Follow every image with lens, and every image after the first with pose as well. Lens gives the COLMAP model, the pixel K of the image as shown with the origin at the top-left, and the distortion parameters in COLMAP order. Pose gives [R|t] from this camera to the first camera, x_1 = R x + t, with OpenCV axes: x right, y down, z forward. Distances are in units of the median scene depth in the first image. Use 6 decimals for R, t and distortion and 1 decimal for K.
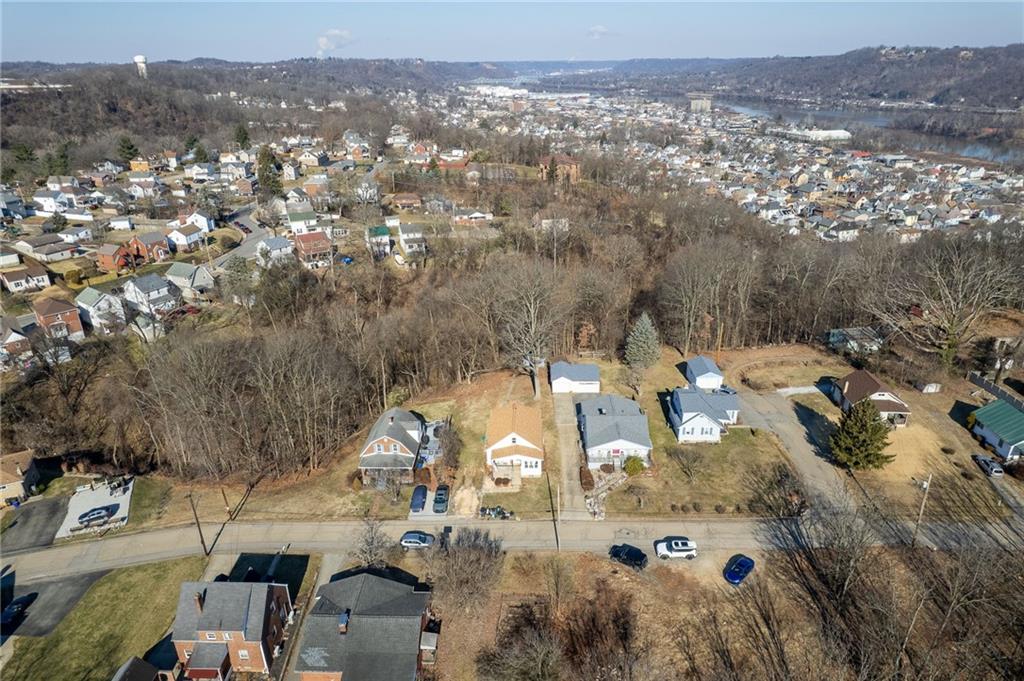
lens RADIAL K [[653.4, 0, 513.9], [0, 653.4, 351.6], [0, 0, 1]] dist [-0.055896, 0.044591]
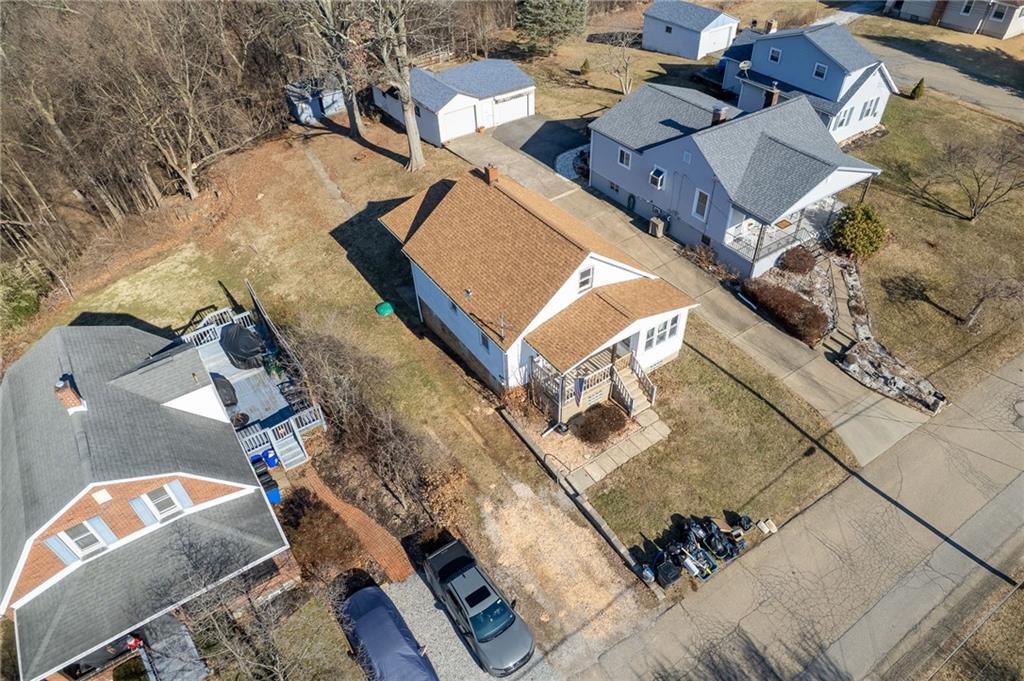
lens RADIAL K [[653.4, 0, 516.4], [0, 653.4, 346.4], [0, 0, 1]] dist [-0.055896, 0.044591]
pose [[0.811497, -0.398480, 0.427419, -0.022978], [0.247981, 0.897138, 0.365581, 0.007276], [-0.529130, -0.190676, 0.826840, 0.111792]]
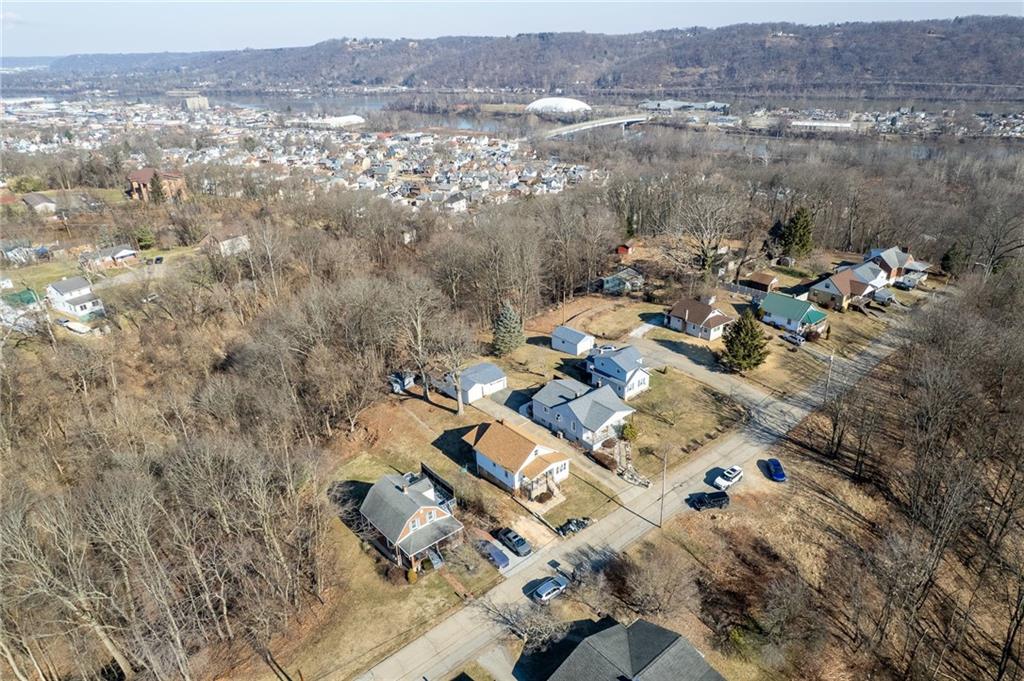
lens RADIAL K [[653.4, 0, 513.8], [0, 653.4, 342.6], [0, 0, 1]] dist [-0.055896, 0.044591]
pose [[0.746459, -0.280131, 0.603594, -0.080238], [0.281445, 0.954854, 0.095092, -0.017037], [-0.602982, 0.098896, 0.791601, 0.035985]]
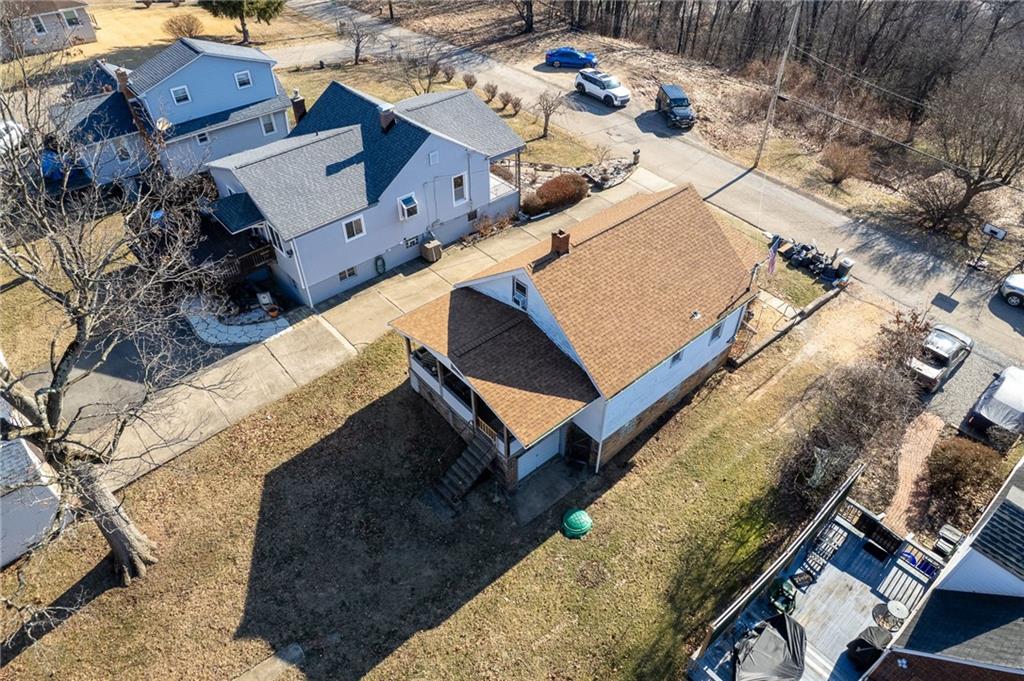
lens RADIAL K [[653.4, 0, 515.9], [0, 653.4, 346.7], [0, 0, 1]] dist [-0.055896, 0.044591]
pose [[-0.674556, -0.483057, 0.558239, -0.020385], [0.314364, 0.496239, 0.809273, -0.013400], [-0.667945, 0.721390, -0.182885, 0.165175]]
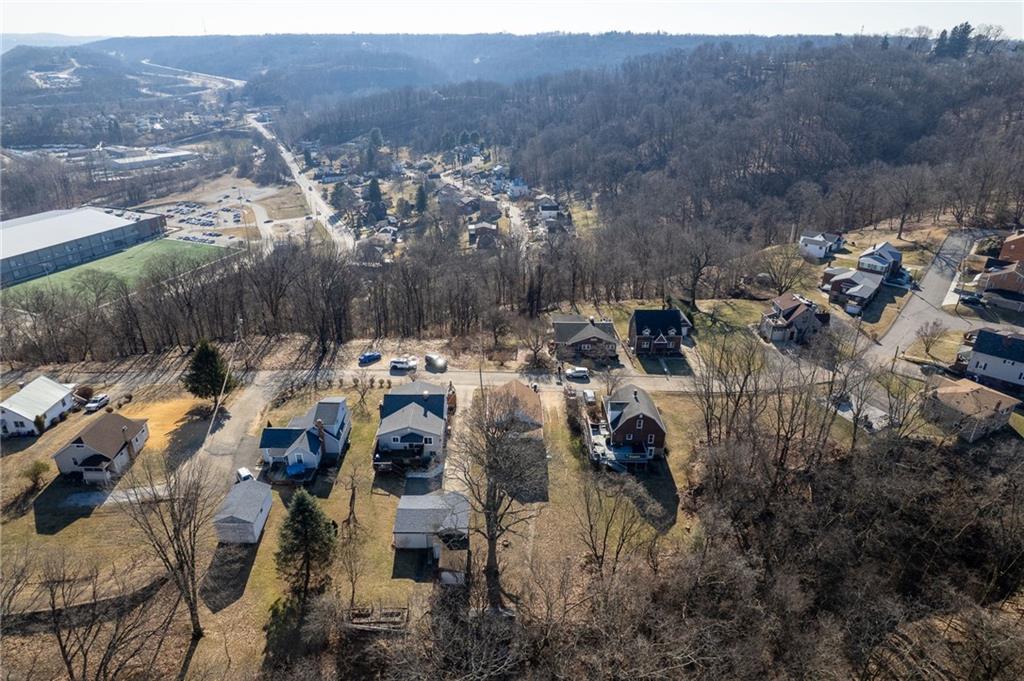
lens RADIAL K [[653.4, 0, 511.5], [0, 653.4, 339.9], [0, 0, 1]] dist [-0.055896, 0.044591]
pose [[-0.999495, 0.021577, -0.023306, 0.004350], [-0.003251, 0.660453, 0.750860, -0.109519], [0.031594, 0.750557, -0.660050, 0.242370]]
